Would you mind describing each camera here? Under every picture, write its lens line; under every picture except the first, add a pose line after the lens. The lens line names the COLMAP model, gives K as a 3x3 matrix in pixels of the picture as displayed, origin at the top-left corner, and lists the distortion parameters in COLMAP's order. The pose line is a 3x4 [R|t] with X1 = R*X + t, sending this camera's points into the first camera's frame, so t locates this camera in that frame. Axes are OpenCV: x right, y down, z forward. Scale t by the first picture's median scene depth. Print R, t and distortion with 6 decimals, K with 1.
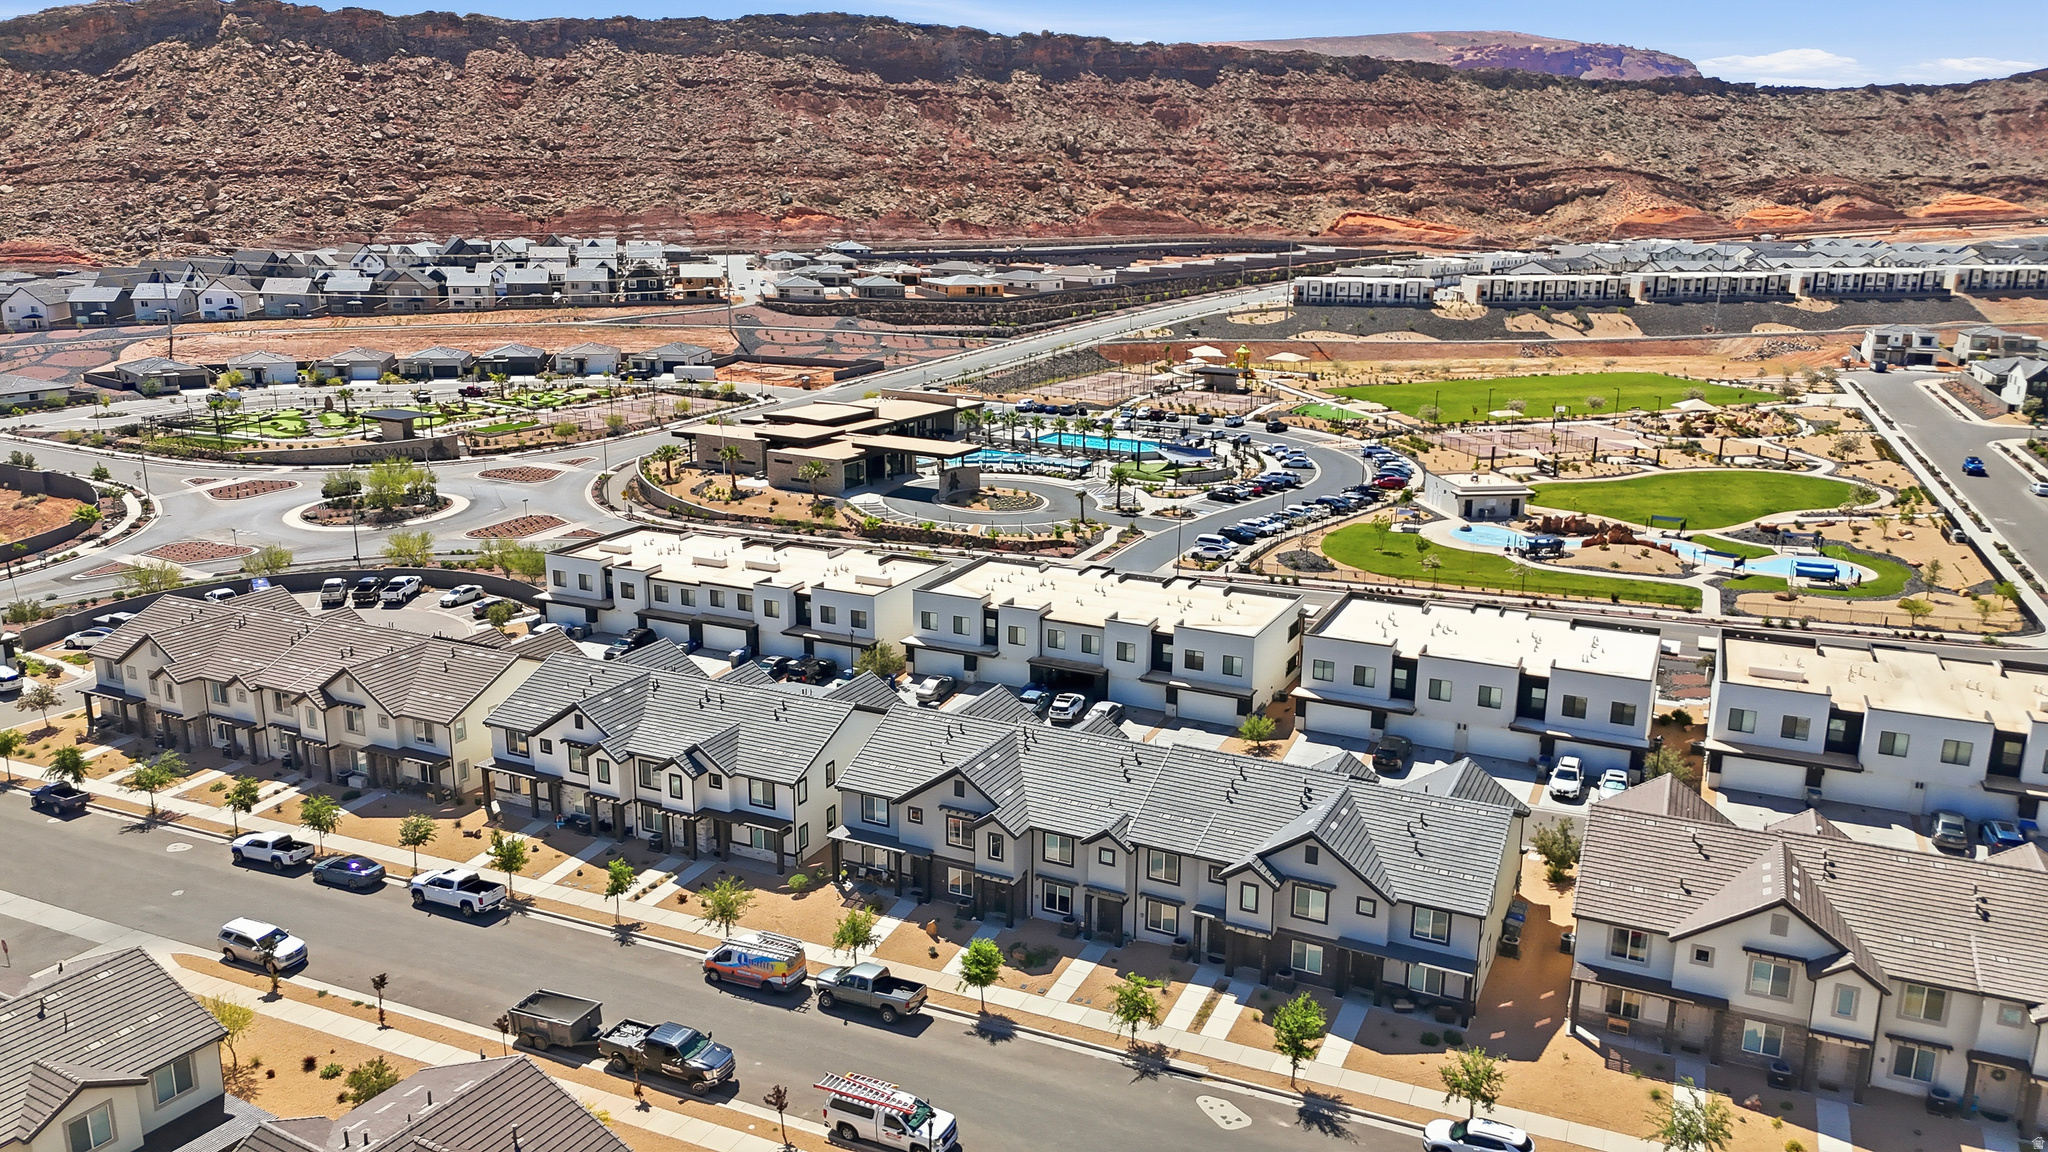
lens RADIAL K [[1505.7, 0, 1024.0], [0, 1505.7, 576.0], [0, 0, 1]] dist [0.092213, -0.096997]
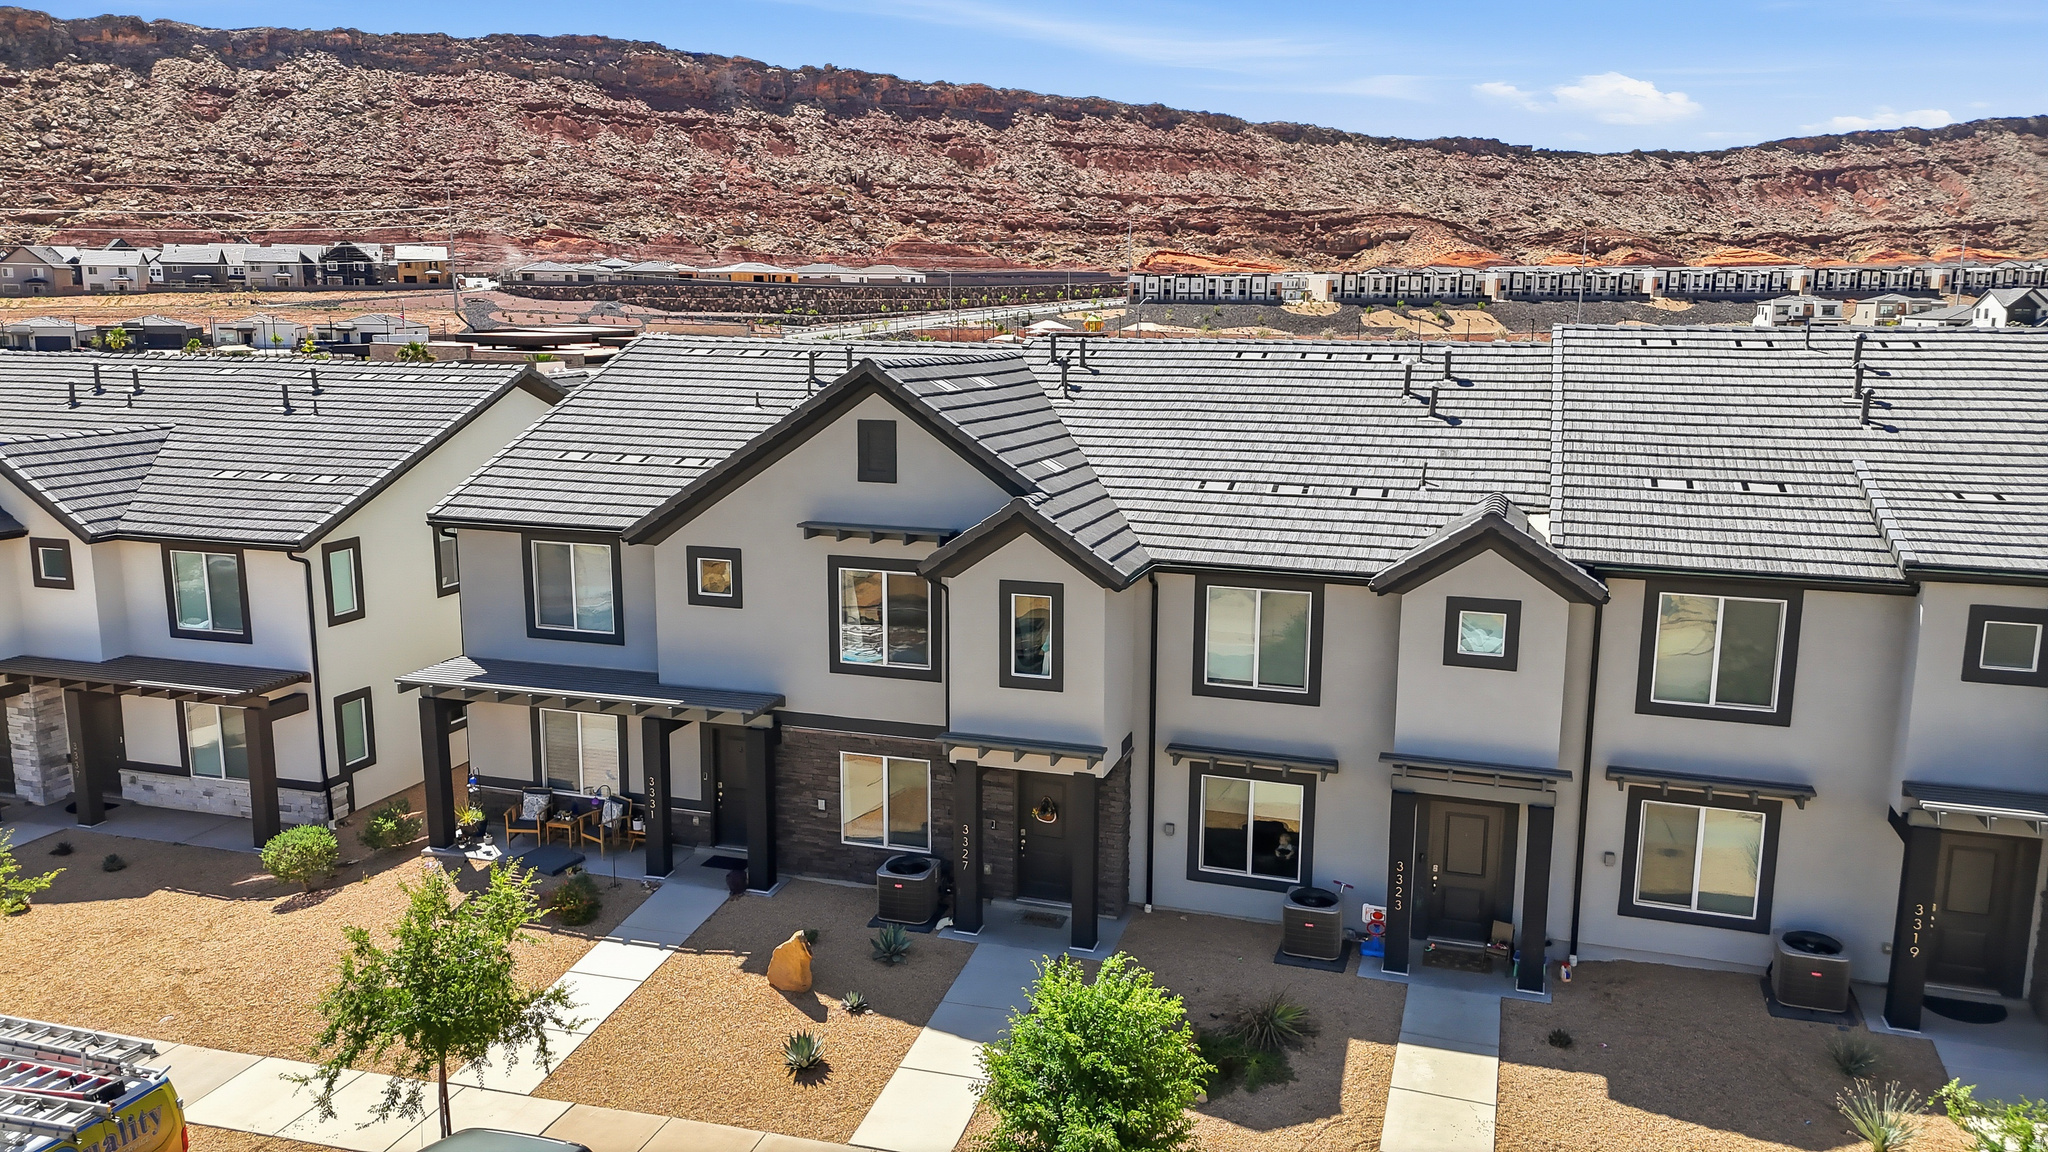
lens RADIAL K [[1501.9, 0, 1029.3], [0, 1501.9, 578.4], [0, 0, 1]] dist [0.074984, -0.070381]
pose [[0.989179, -0.026782, 0.144251, -0.007213], [0.036607, 0.997155, -0.065896, 0.023826], [-0.142076, 0.070464, 0.987345, 0.094515]]
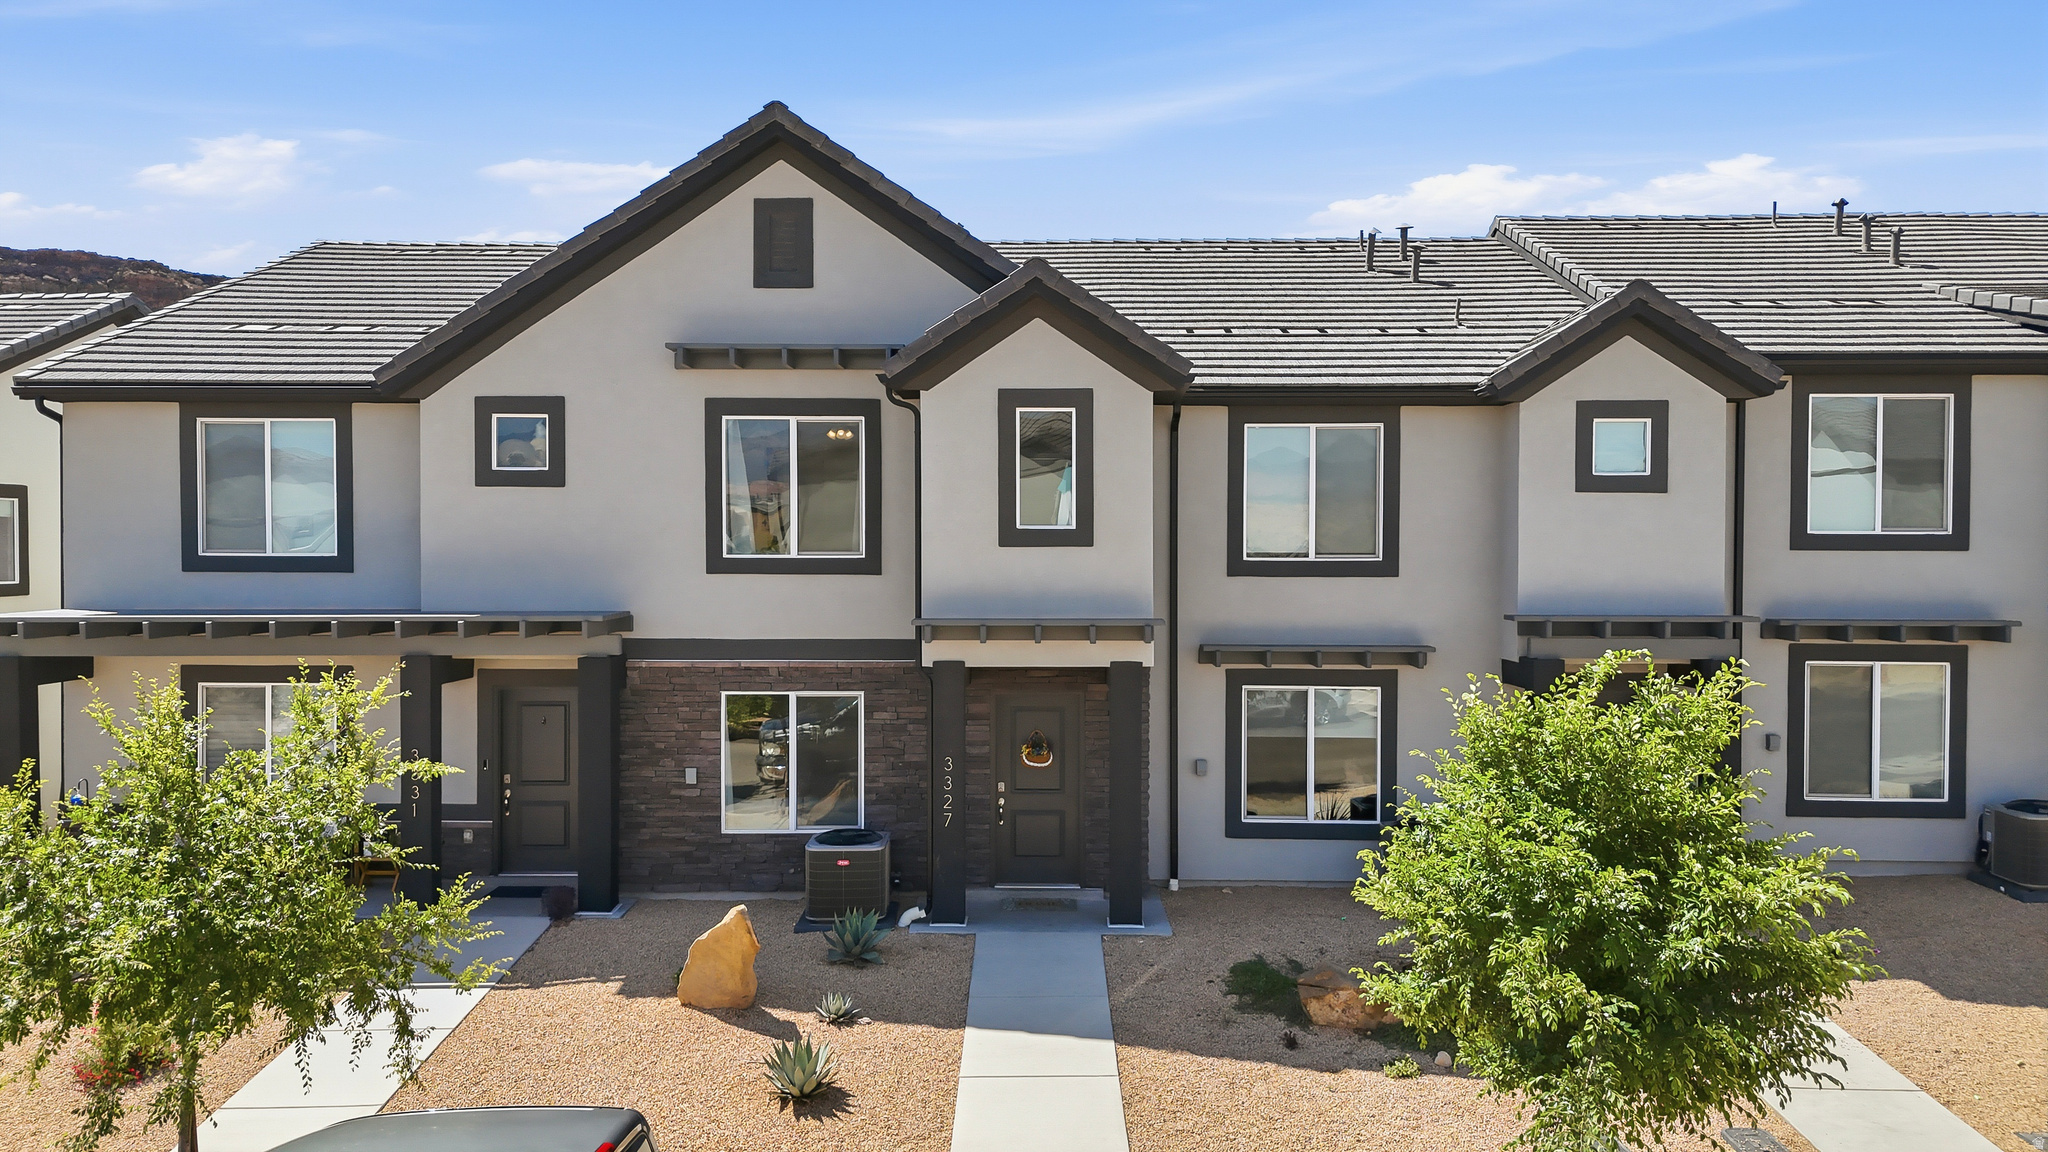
lens RADIAL K [[1501.9, 0, 1029.3], [0, 1501.9, 578.4], [0, 0, 1]] dist [0.074984, -0.070381]
pose [[0.906018, -0.014550, 0.422989, -0.012570], [0.111128, 0.972522, -0.204576, 0.029367], [-0.408390, 0.232356, 0.882739, 0.107316]]
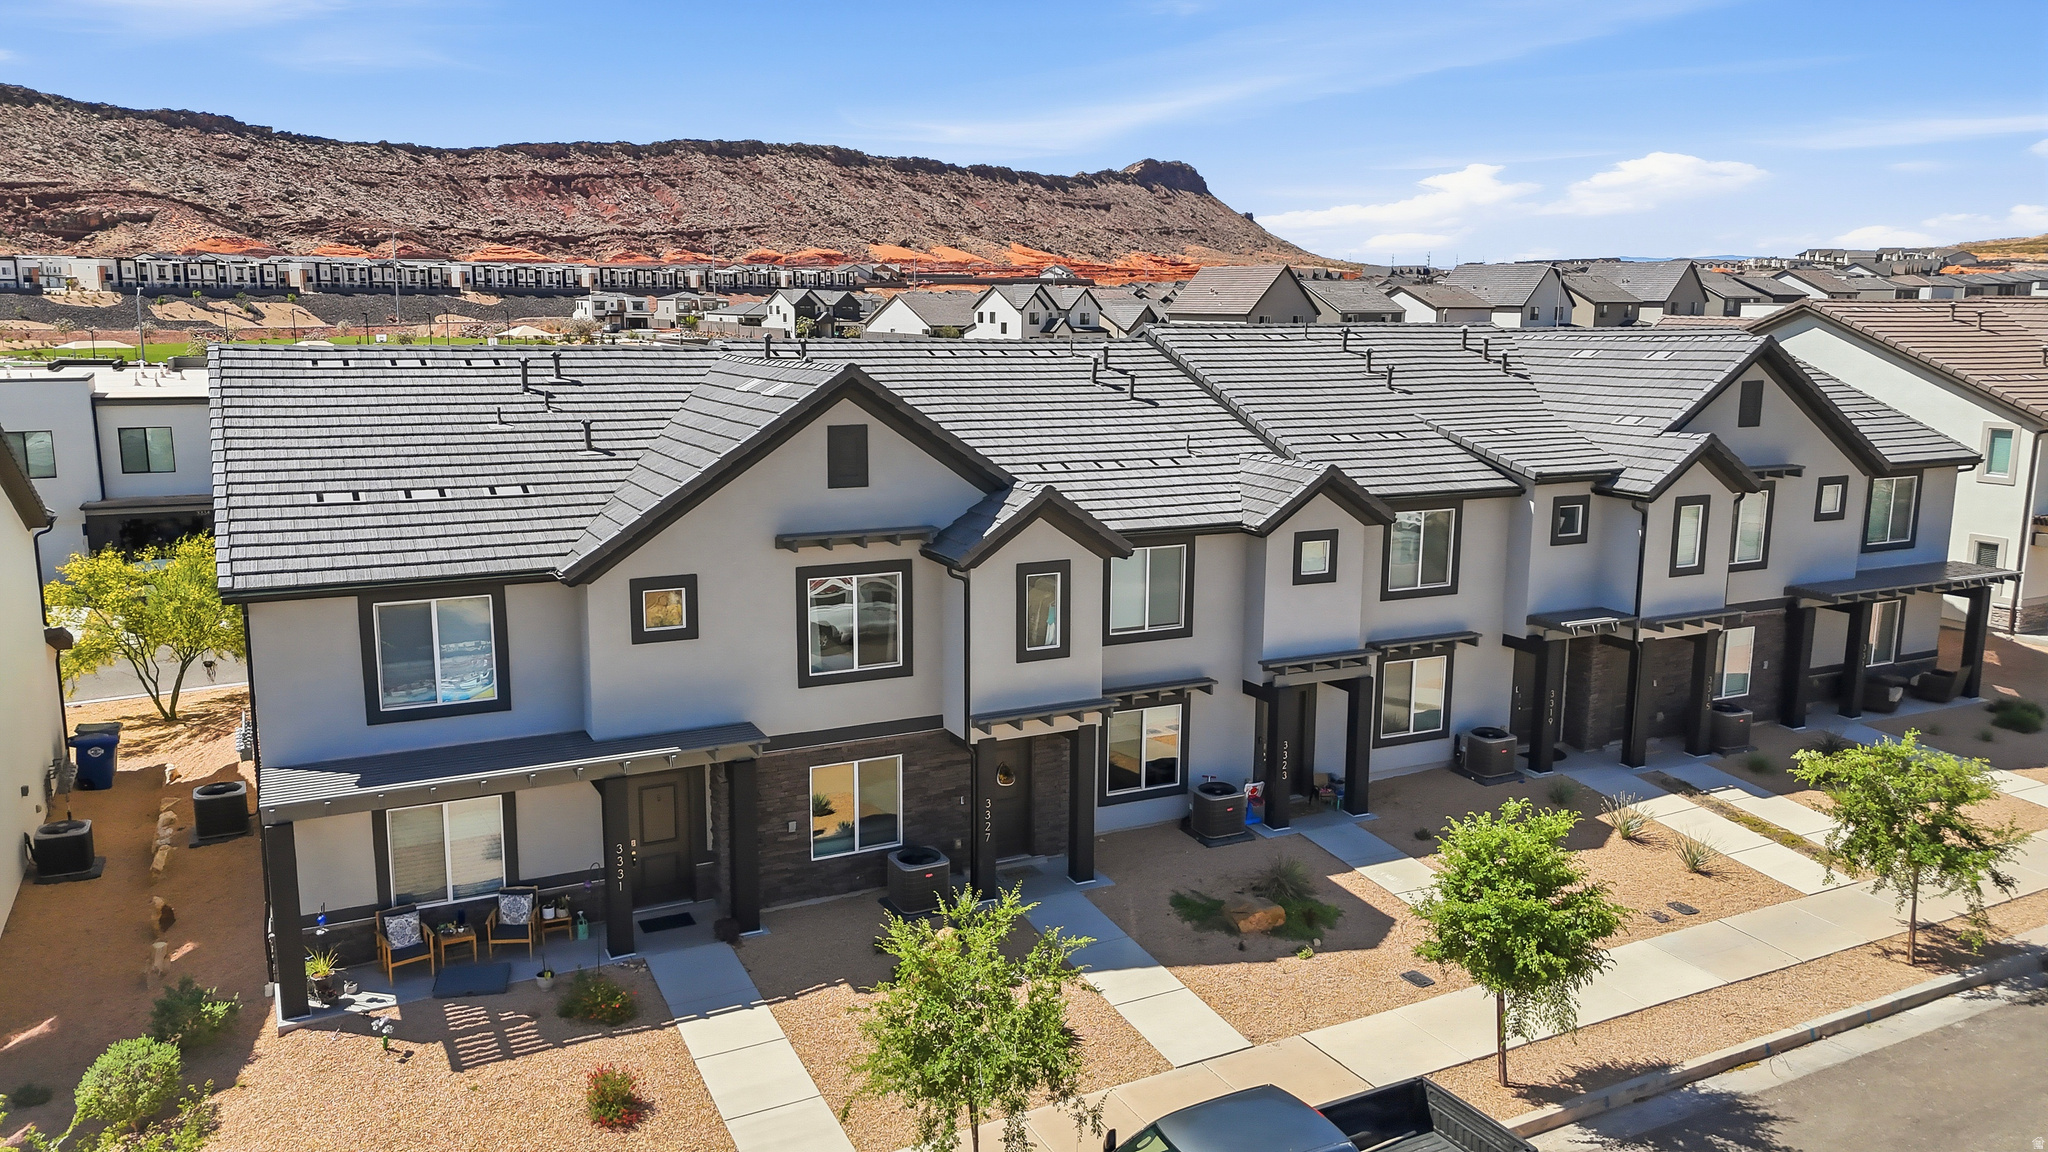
lens RADIAL K [[1501.9, 0, 1029.3], [0, 1501.9, 578.4], [0, 0, 1]] dist [0.074984, -0.070381]
pose [[0.604522, -0.146027, 0.783089, -0.031159], [0.195705, 0.980150, 0.031695, 0.020896], [-0.772174, 0.134094, 0.621101, 0.104919]]
